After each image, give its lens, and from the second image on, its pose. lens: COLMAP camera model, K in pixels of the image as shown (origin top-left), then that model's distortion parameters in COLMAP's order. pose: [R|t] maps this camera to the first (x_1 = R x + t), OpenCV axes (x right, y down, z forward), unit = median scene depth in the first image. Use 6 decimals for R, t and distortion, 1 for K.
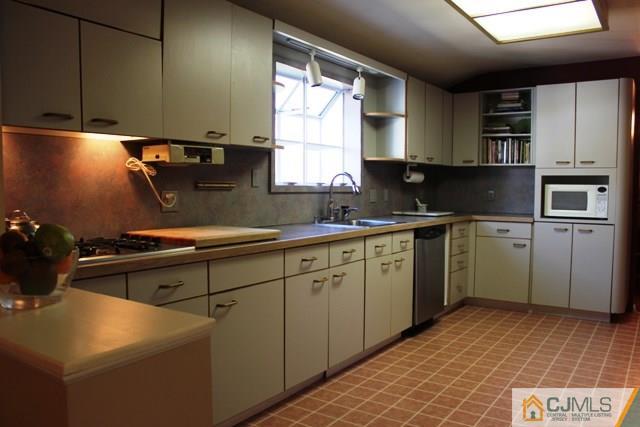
lens RADIAL K [[526.8, 0, 320.0], [0, 526.8, 213.5], [0, 0, 1]] dist [-0.134220, 0.013242]
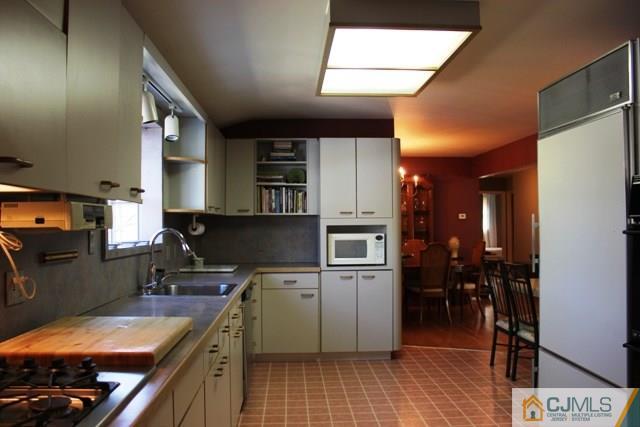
lens RADIAL K [[526.8, 0, 320.0], [0, 526.8, 213.5], [0, 0, 1]] dist [-0.134220, 0.013242]
pose [[0.787810, 0.000956, 0.615918, -0.224146], [0.044327, 0.997318, -0.058245, -0.036882], [-0.614322, 0.073188, 0.785654, 0.179338]]
